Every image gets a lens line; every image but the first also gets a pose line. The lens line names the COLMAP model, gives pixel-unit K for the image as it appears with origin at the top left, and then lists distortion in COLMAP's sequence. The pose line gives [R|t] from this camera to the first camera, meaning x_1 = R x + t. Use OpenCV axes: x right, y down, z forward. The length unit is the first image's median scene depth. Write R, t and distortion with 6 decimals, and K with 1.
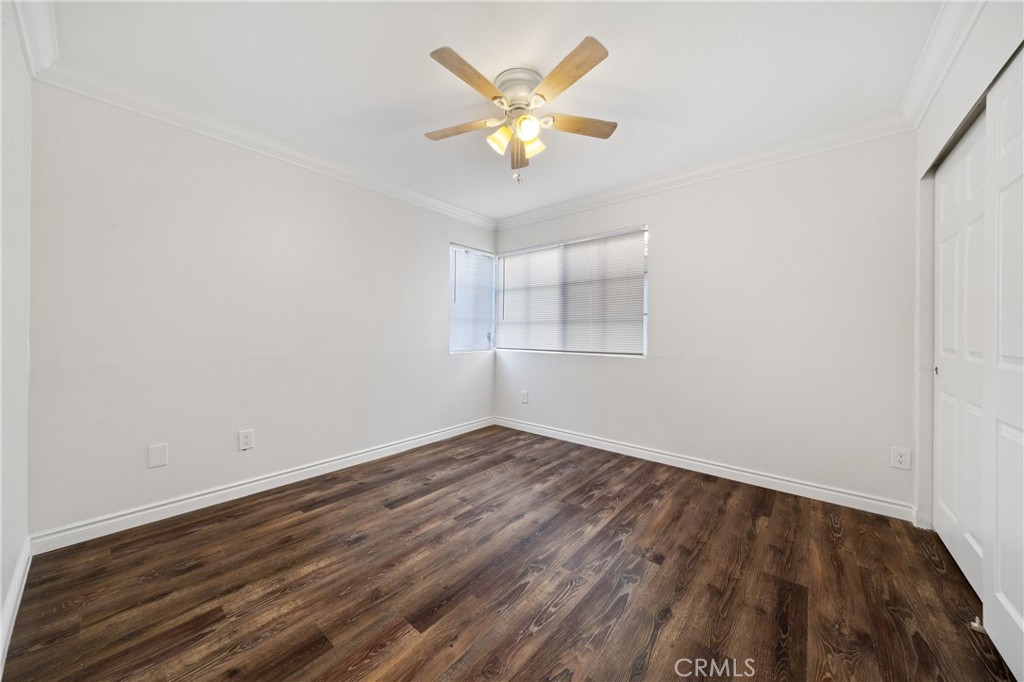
lens RADIAL K [[349.7, 0, 512.6], [0, 349.7, 332.6], [0, 0, 1]] dist [-0.000095, -0.000554]
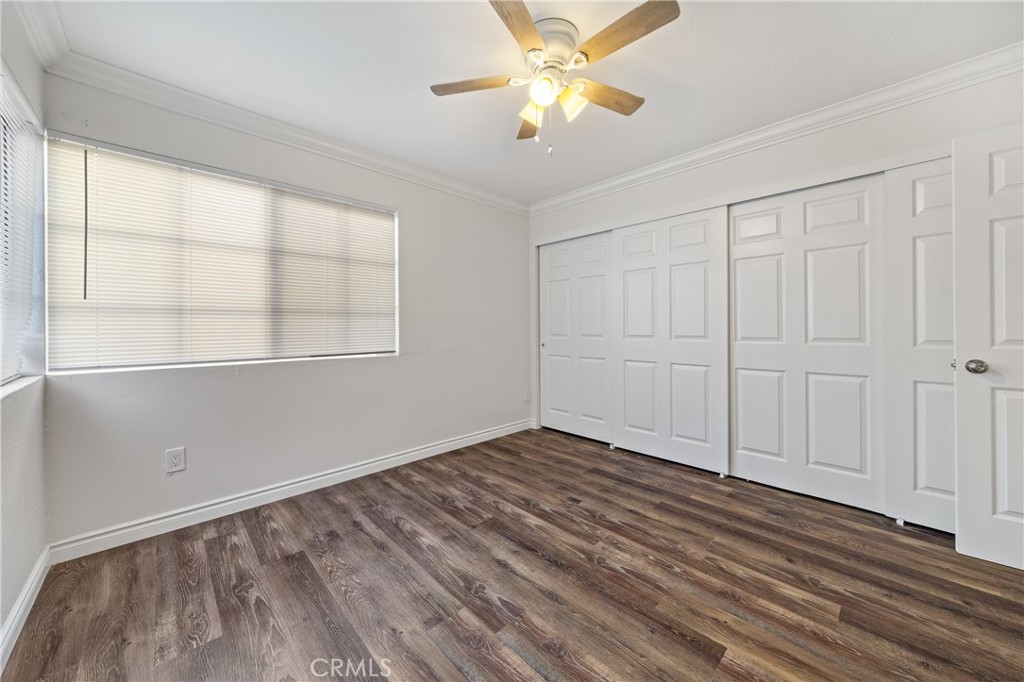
lens RADIAL K [[349.7, 0, 532.2], [0, 349.7, 327.0], [0, 0, 1]] dist [-0.000095, -0.000554]
pose [[0.124153, -0.013974, 0.992165, -0.658938], [0.008681, 0.999878, 0.012996, -0.012067], [-0.992225, 0.007000, 0.124259, 0.736480]]
